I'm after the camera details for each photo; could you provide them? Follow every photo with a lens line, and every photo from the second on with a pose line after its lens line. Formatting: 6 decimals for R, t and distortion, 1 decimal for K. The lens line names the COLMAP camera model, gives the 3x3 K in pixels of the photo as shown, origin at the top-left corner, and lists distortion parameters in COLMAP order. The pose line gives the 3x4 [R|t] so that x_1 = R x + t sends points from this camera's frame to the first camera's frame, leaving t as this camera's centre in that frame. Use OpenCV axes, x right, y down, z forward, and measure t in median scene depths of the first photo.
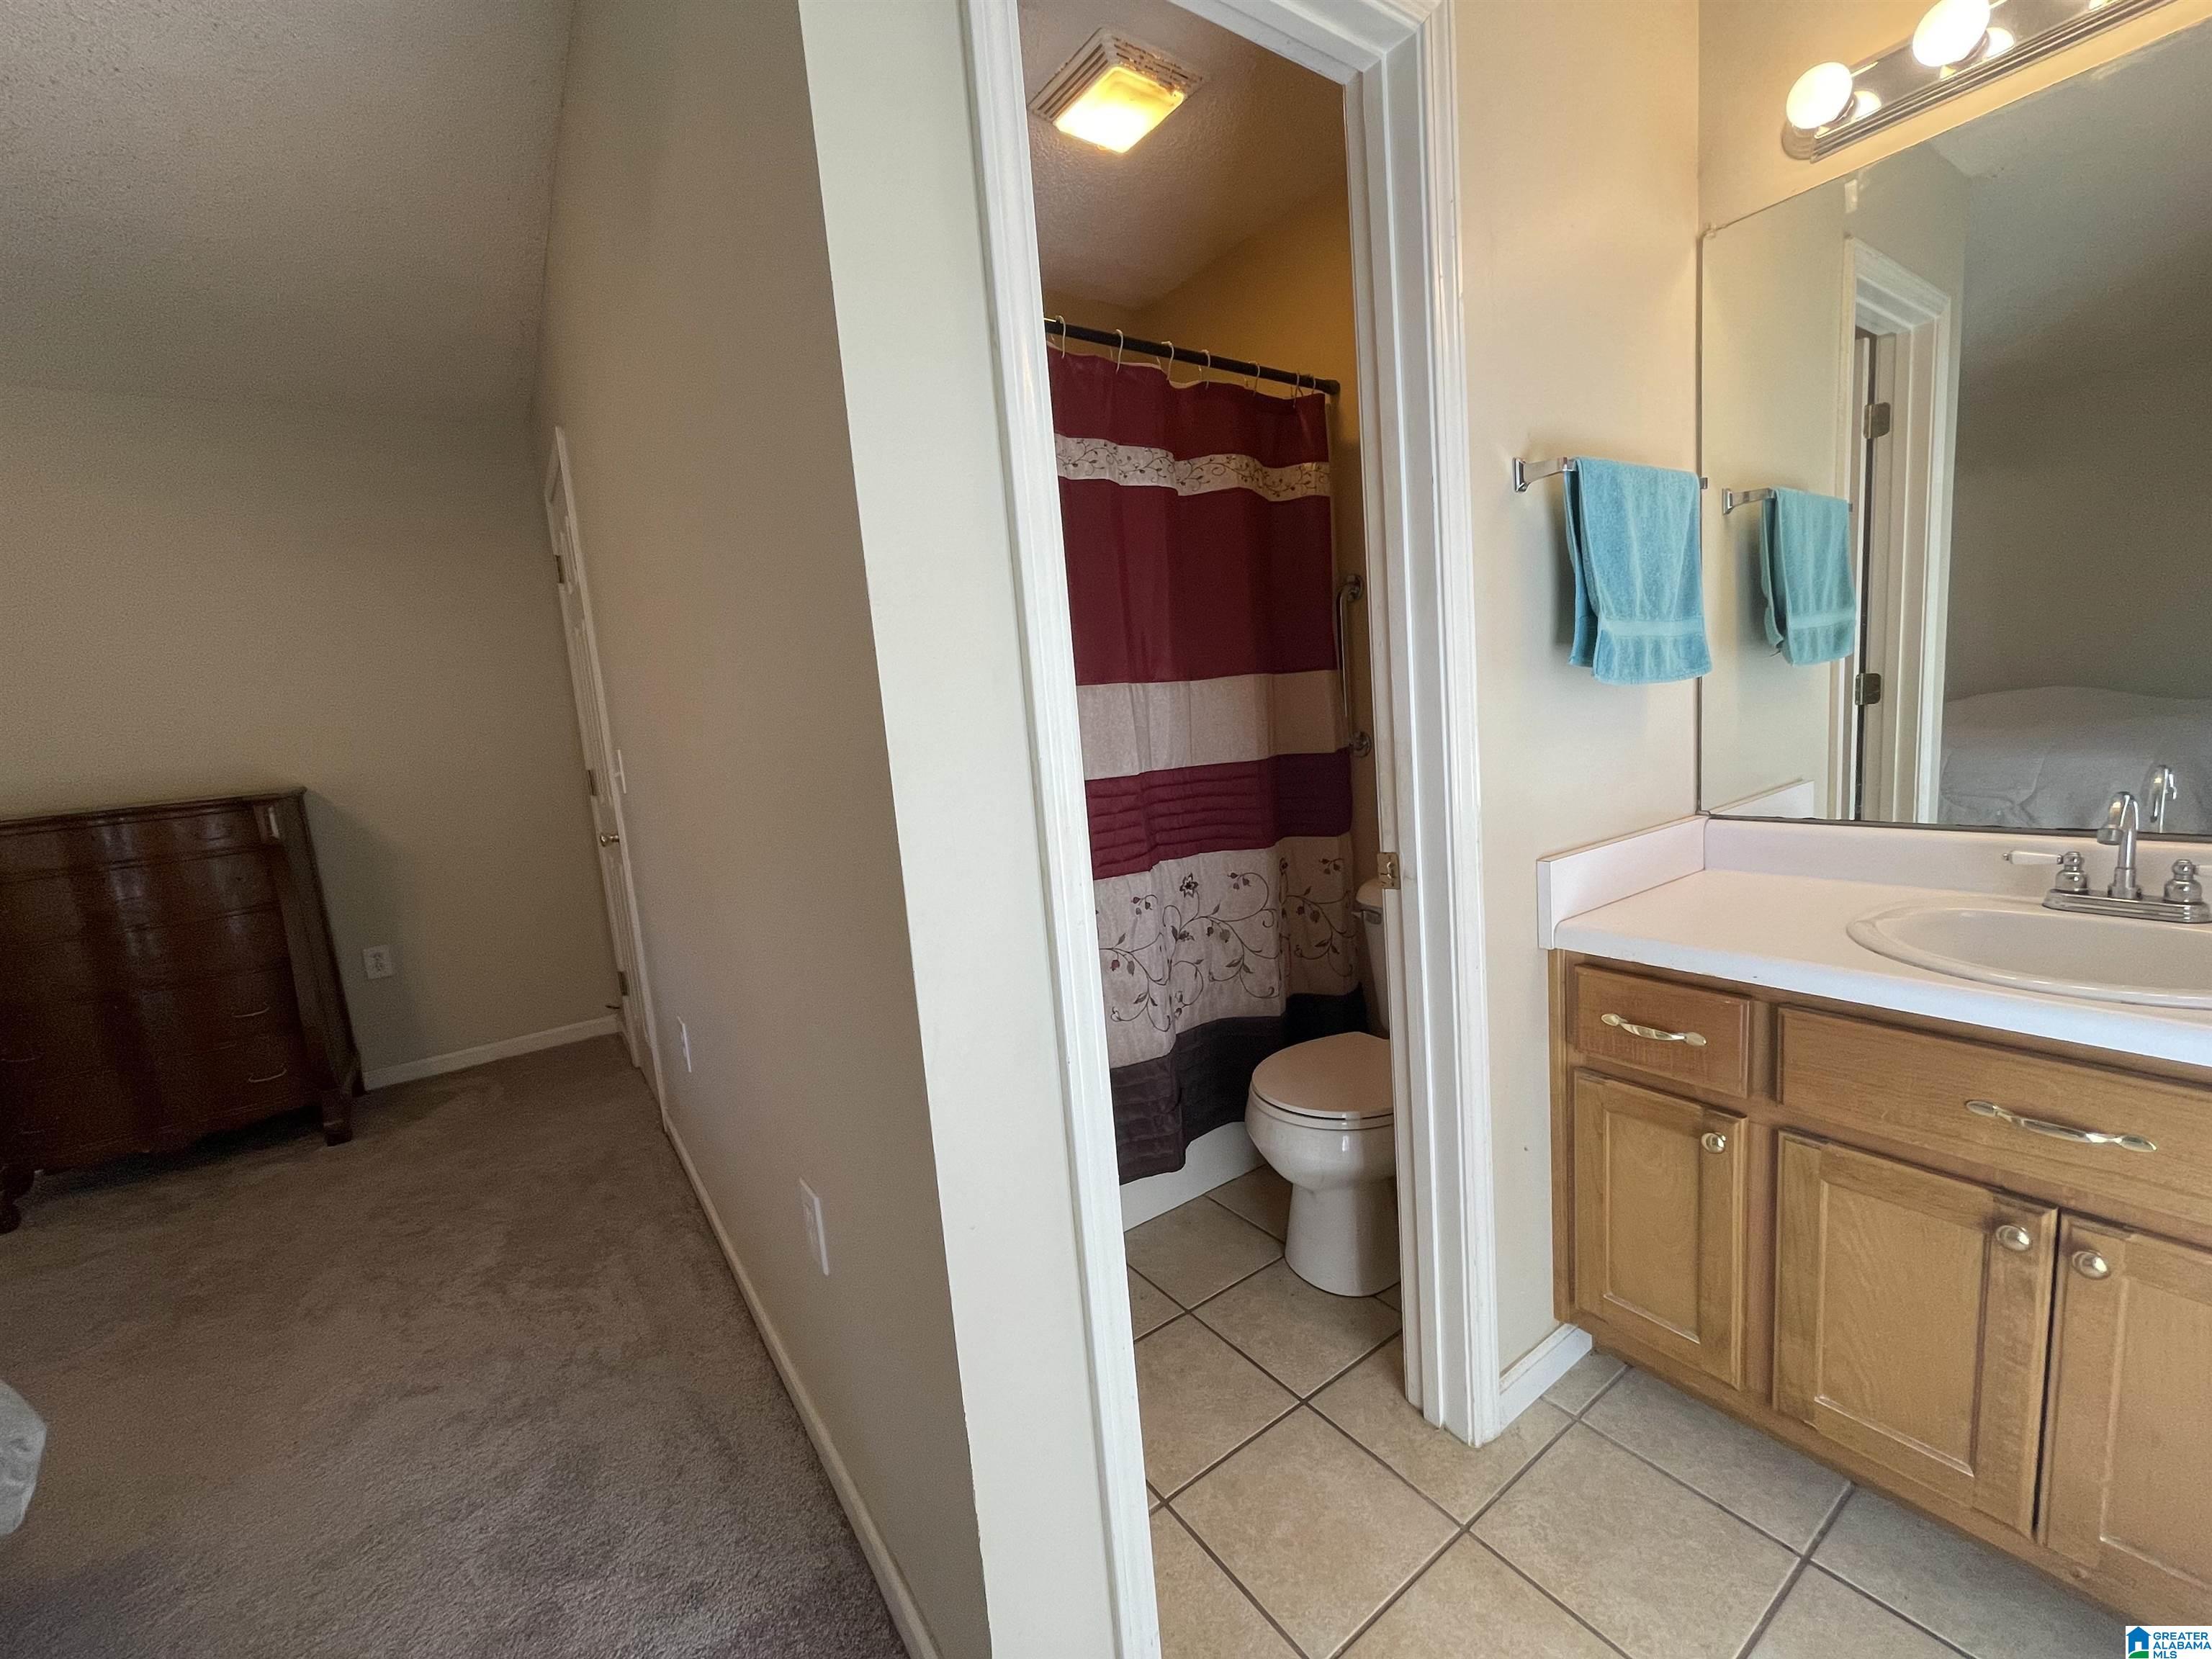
lens RADIAL K [[890.0, 0, 1106.7], [0, 890.0, 825.8], [0, 0, 1]] dist [-0.002807, -0.000766]
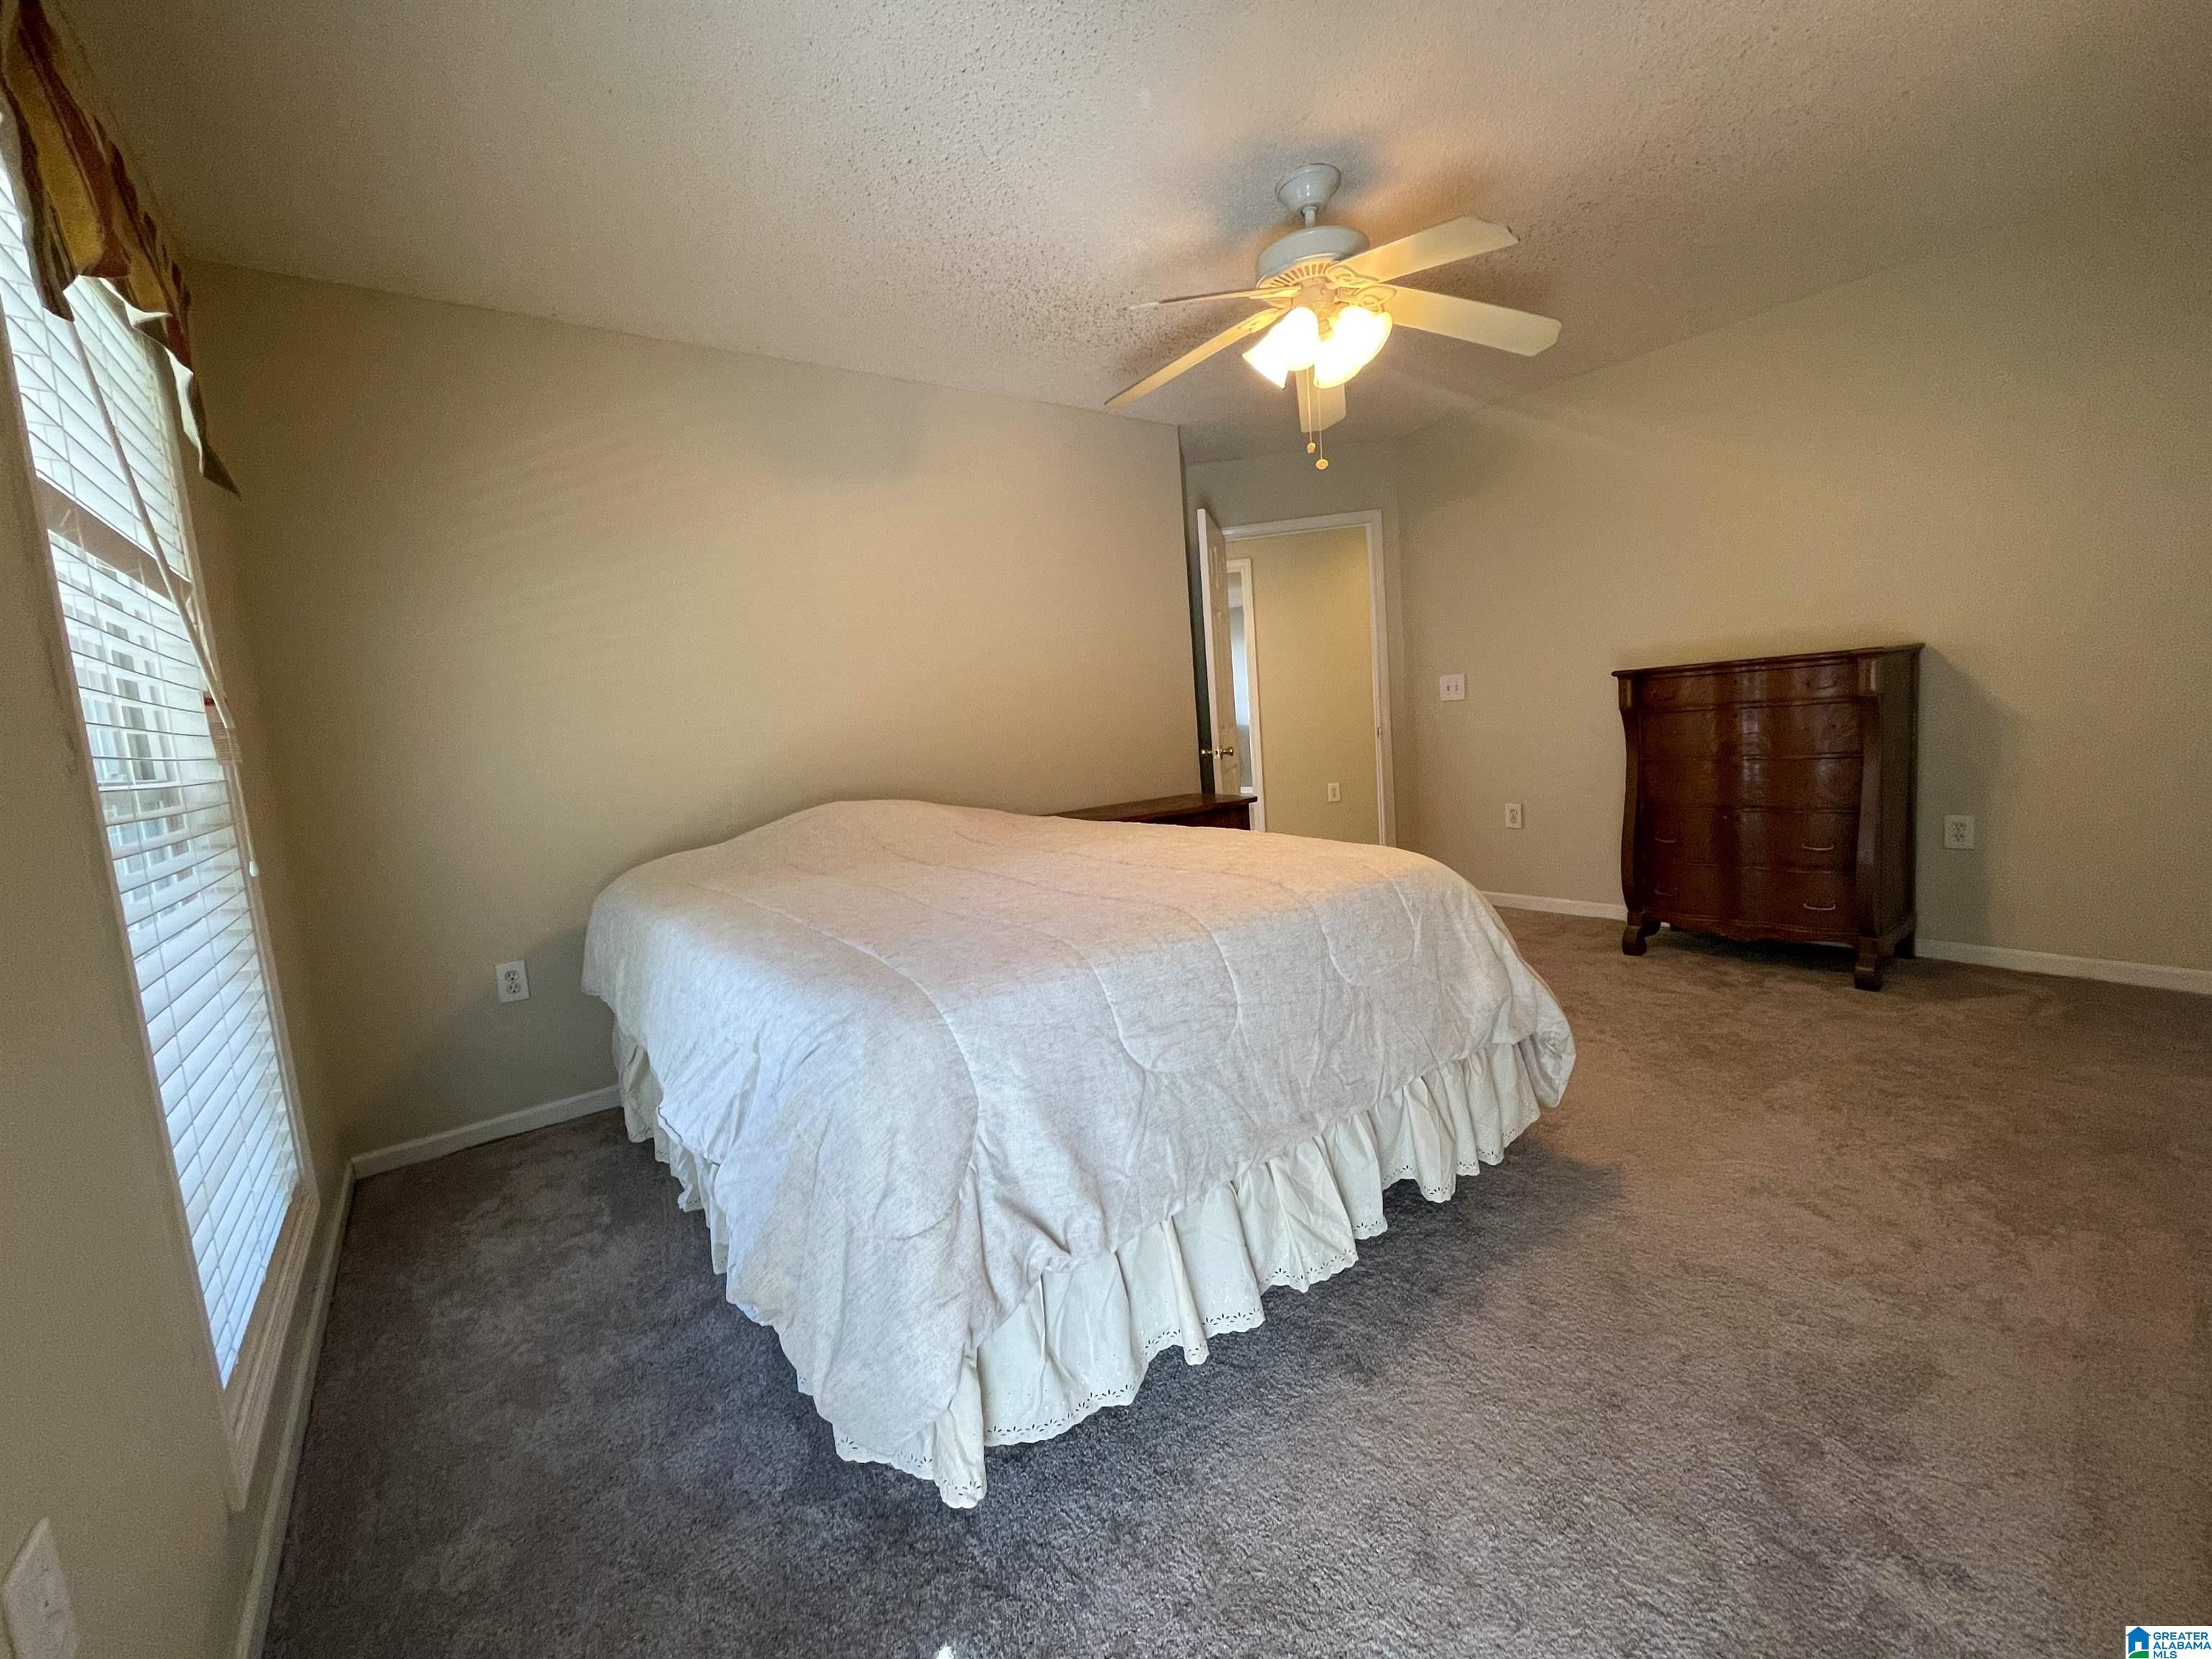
lens RADIAL K [[890.0, 0, 1108.1], [0, 890.0, 830.2], [0, 0, 1]] dist [-0.002807, -0.000766]
pose [[0.045056, 0.204825, -0.977761, 0.089579], [-0.057314, 0.977673, 0.202166, 0.014963], [0.997339, 0.046930, 0.055789, 0.046265]]
